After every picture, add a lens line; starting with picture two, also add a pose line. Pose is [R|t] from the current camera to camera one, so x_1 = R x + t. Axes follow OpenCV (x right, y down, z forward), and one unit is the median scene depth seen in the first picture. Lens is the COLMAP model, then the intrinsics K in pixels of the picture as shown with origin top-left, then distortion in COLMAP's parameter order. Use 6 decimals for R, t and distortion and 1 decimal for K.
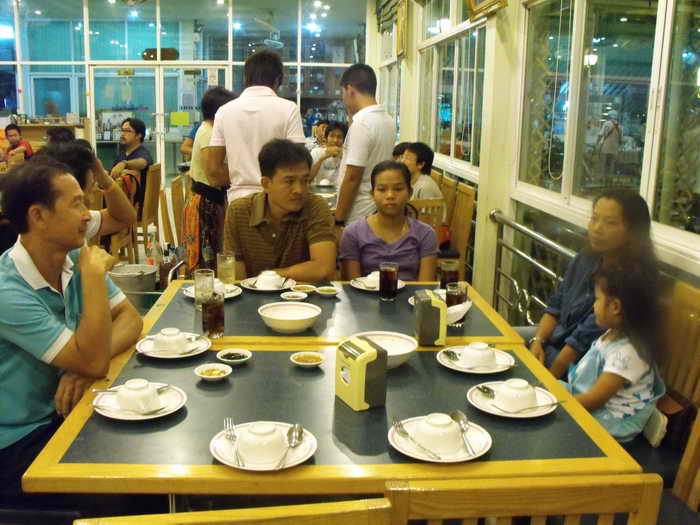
lens RADIAL K [[697.0, 0, 339.6], [0, 697.0, 263.6], [0, 0, 1]] dist [-0.210654, 0.236089]
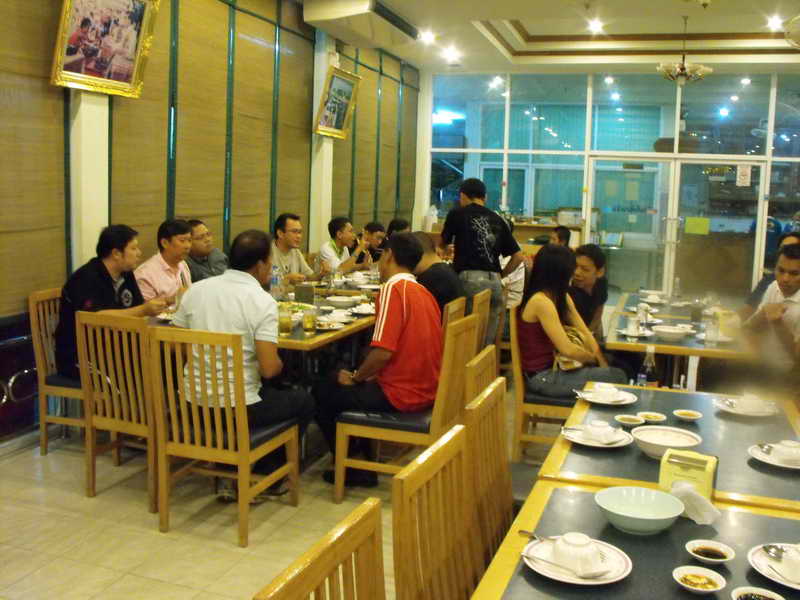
lens RADIAL K [[796.6, 0, 388.1], [0, 796.6, 301.3], [0, 0, 1]] dist [-0.210654, 0.236089]
pose [[0.922648, 0.060838, -0.380814, -0.216831], [-0.098258, 0.991973, -0.079586, -0.014430], [0.372916, 0.110848, 0.921220, 0.032730]]
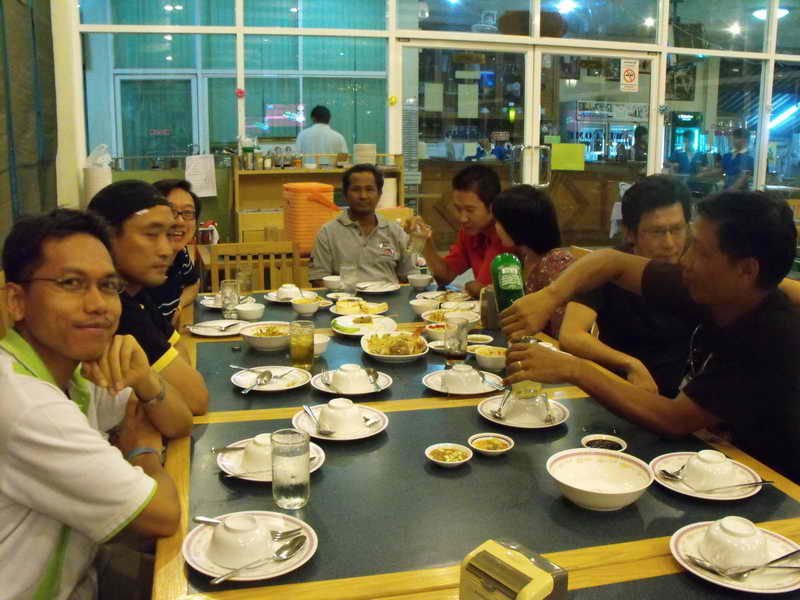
lens RADIAL K [[796.6, 0, 388.1], [0, 796.6, 301.3], [0, 0, 1]] dist [-0.210654, 0.236089]
pose [[0.981747, -0.054035, 0.182352, -0.472426], [0.056106, 0.998405, -0.006217, -0.110821], [-0.181725, 0.016334, 0.983214, 0.466378]]
